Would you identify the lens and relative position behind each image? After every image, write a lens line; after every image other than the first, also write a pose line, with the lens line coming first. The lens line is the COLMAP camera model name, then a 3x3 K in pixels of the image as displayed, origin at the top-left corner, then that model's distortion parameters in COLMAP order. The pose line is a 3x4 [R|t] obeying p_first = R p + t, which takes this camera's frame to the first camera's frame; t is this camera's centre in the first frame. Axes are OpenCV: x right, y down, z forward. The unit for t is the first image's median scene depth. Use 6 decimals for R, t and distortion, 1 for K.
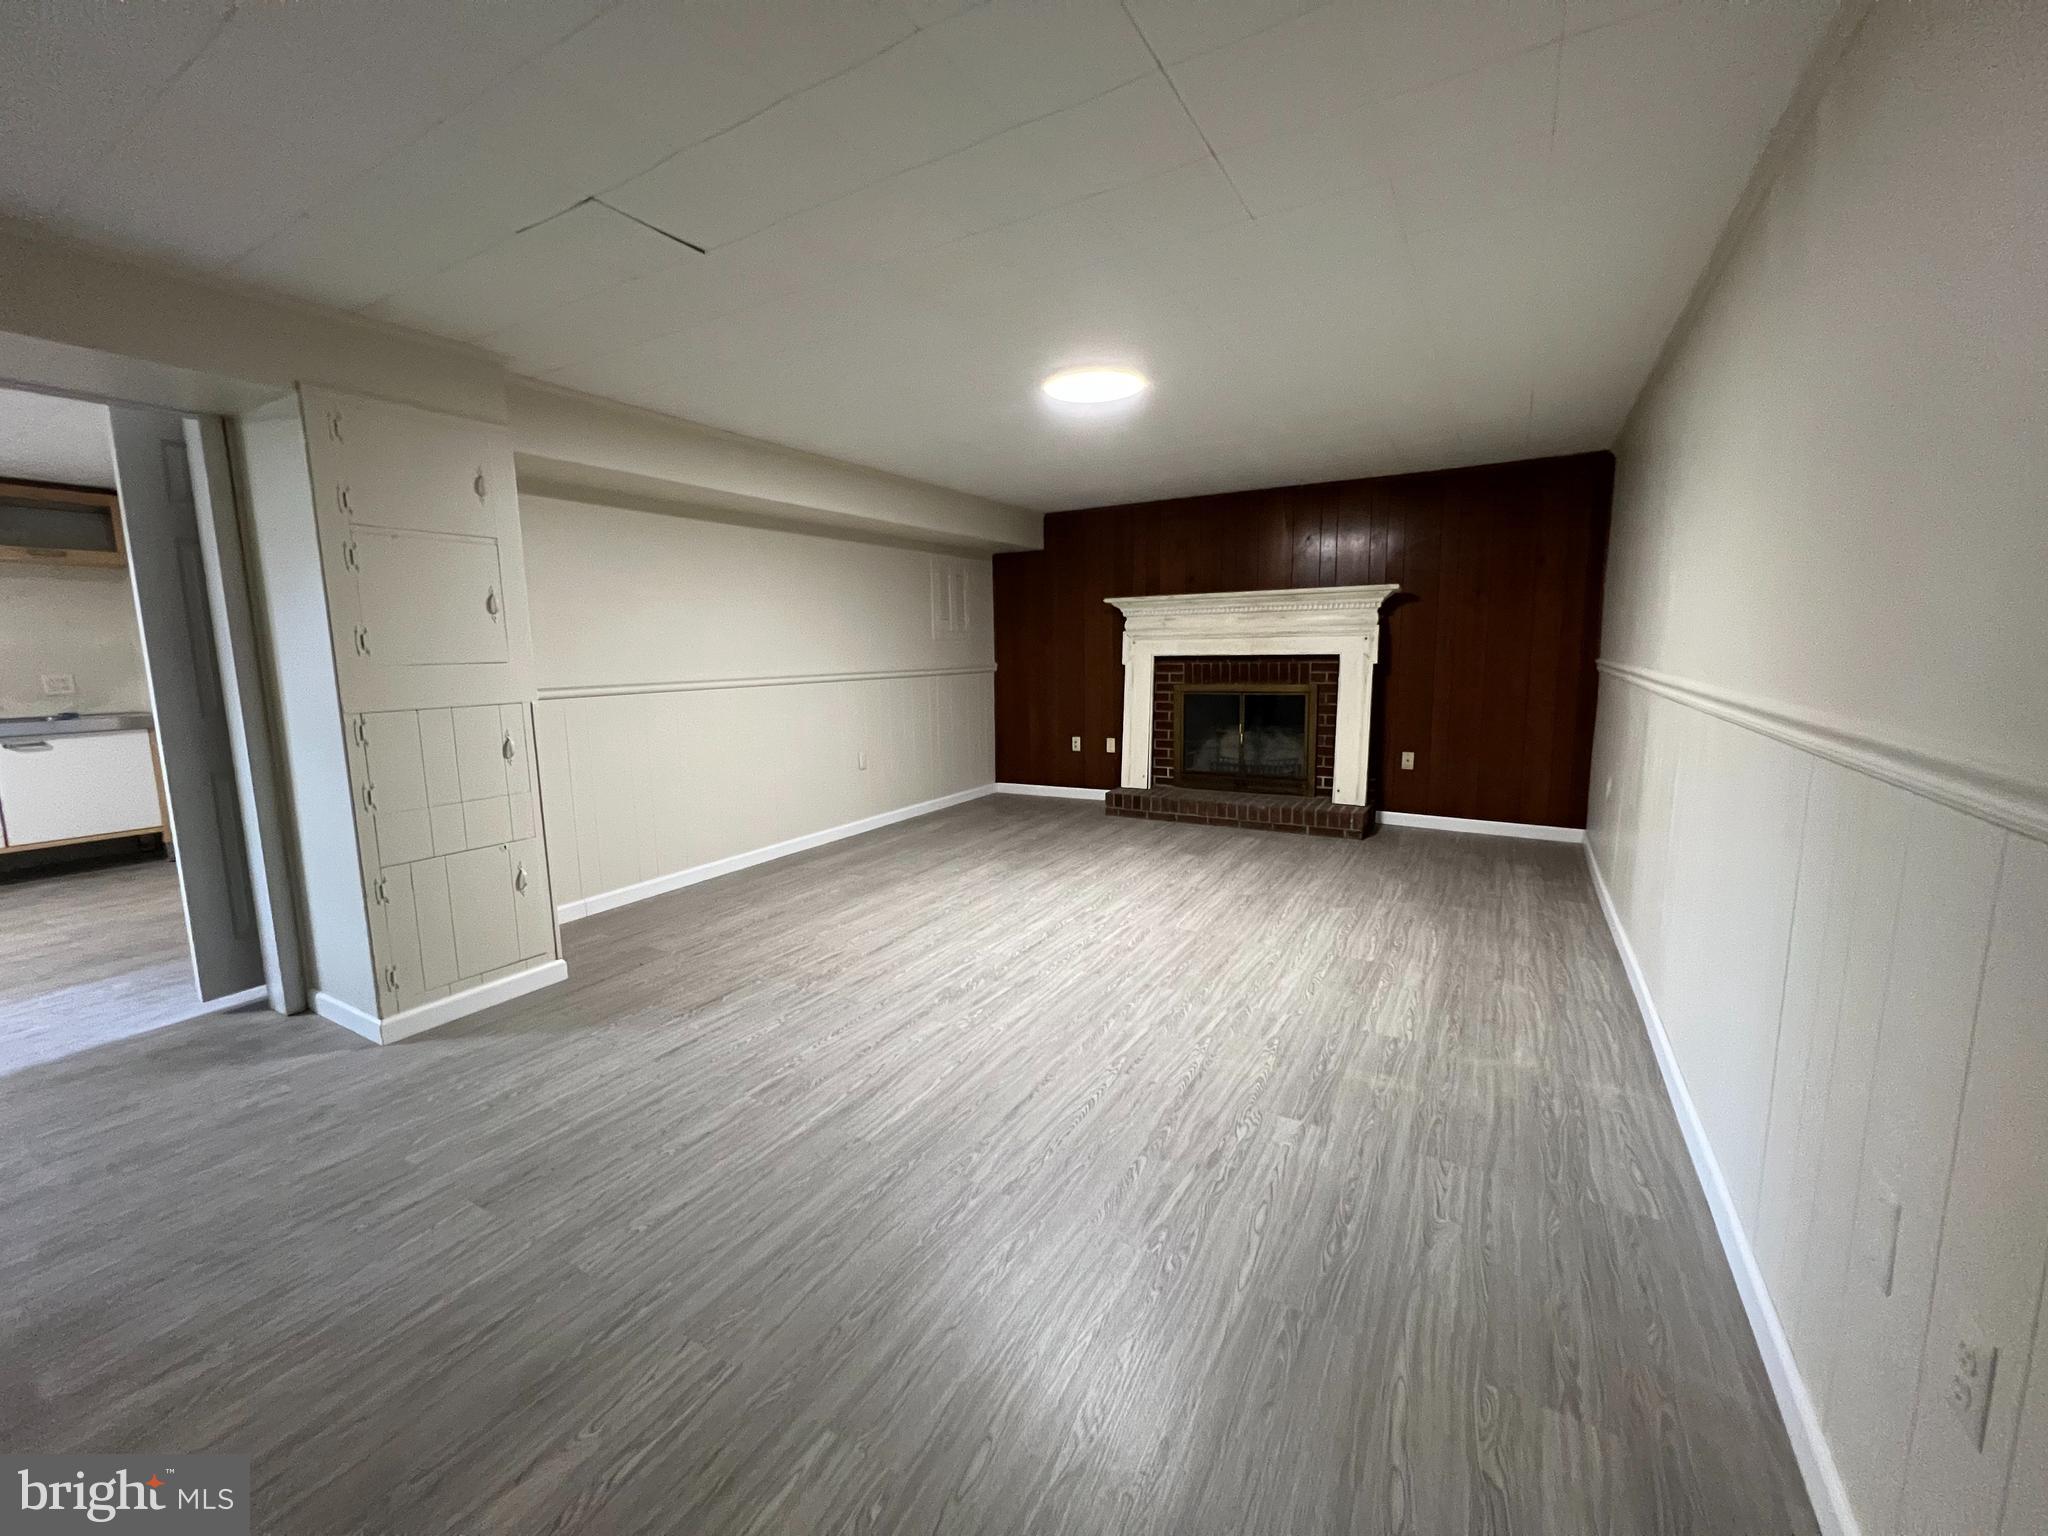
lens RADIAL K [[814.1, 0, 1018.2], [0, 814.1, 764.1], [0, 0, 1]] dist [-0.003428, 0.001435]
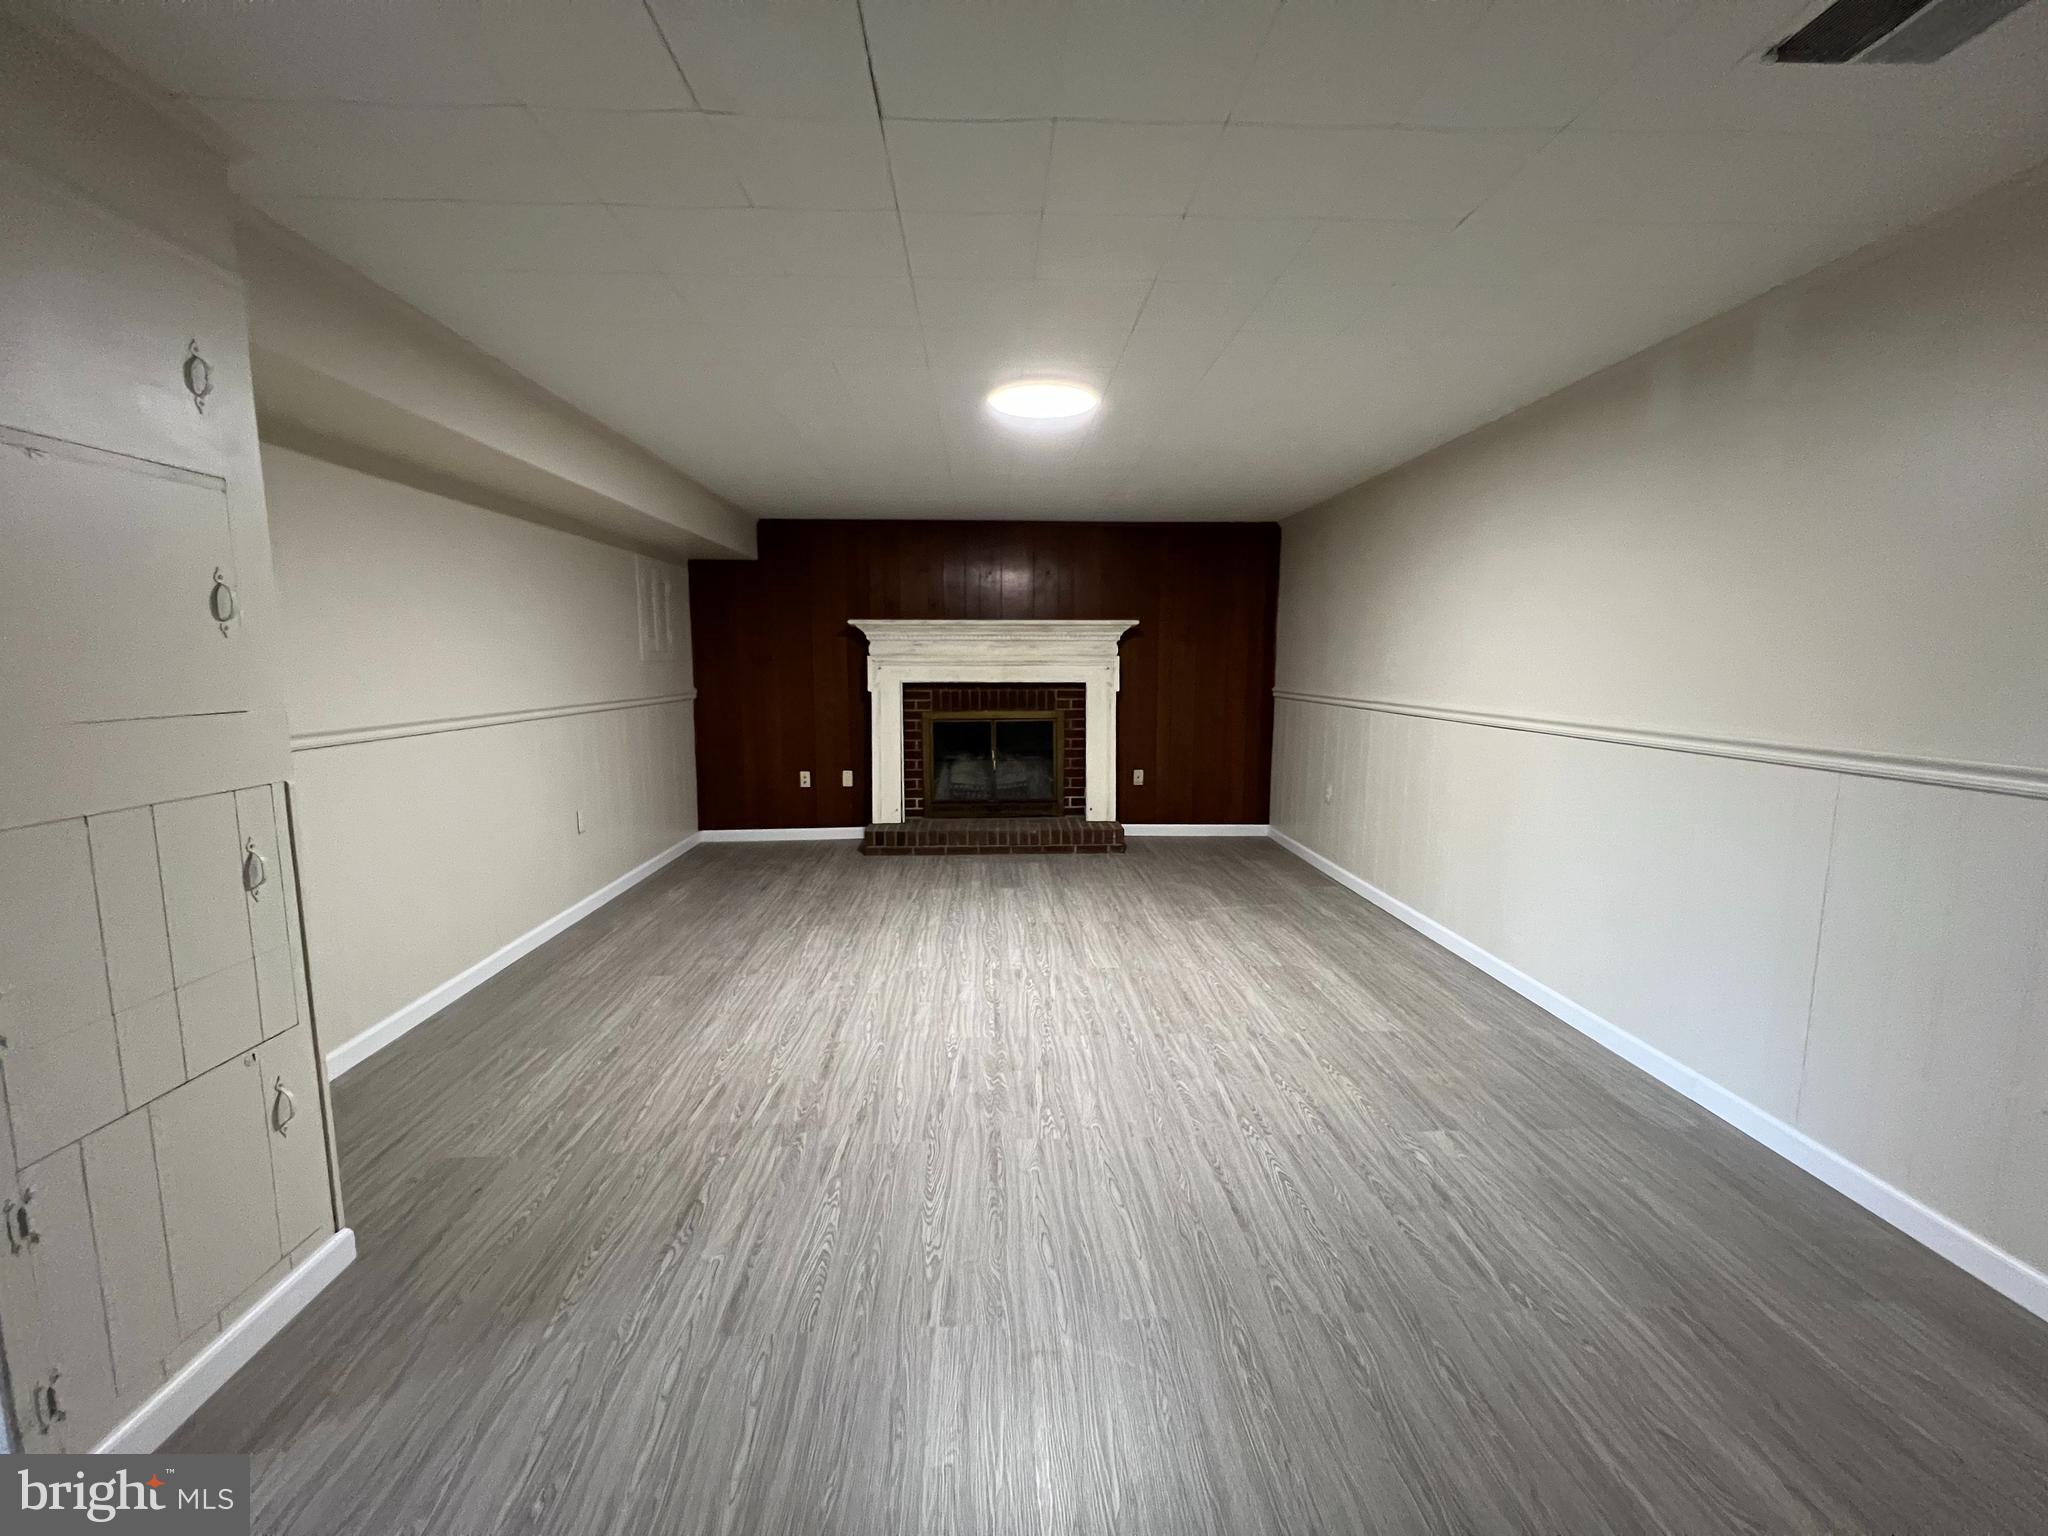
lens RADIAL K [[814.1, 0, 1018.3], [0, 814.1, 763.3], [0, 0, 1]] dist [-0.003428, 0.001435]
pose [[0.839437, -0.051952, 0.540969, -0.340236], [0.063787, 0.997959, -0.003141, -0.039210], [-0.539701, 0.037144, 0.841037, 0.190413]]
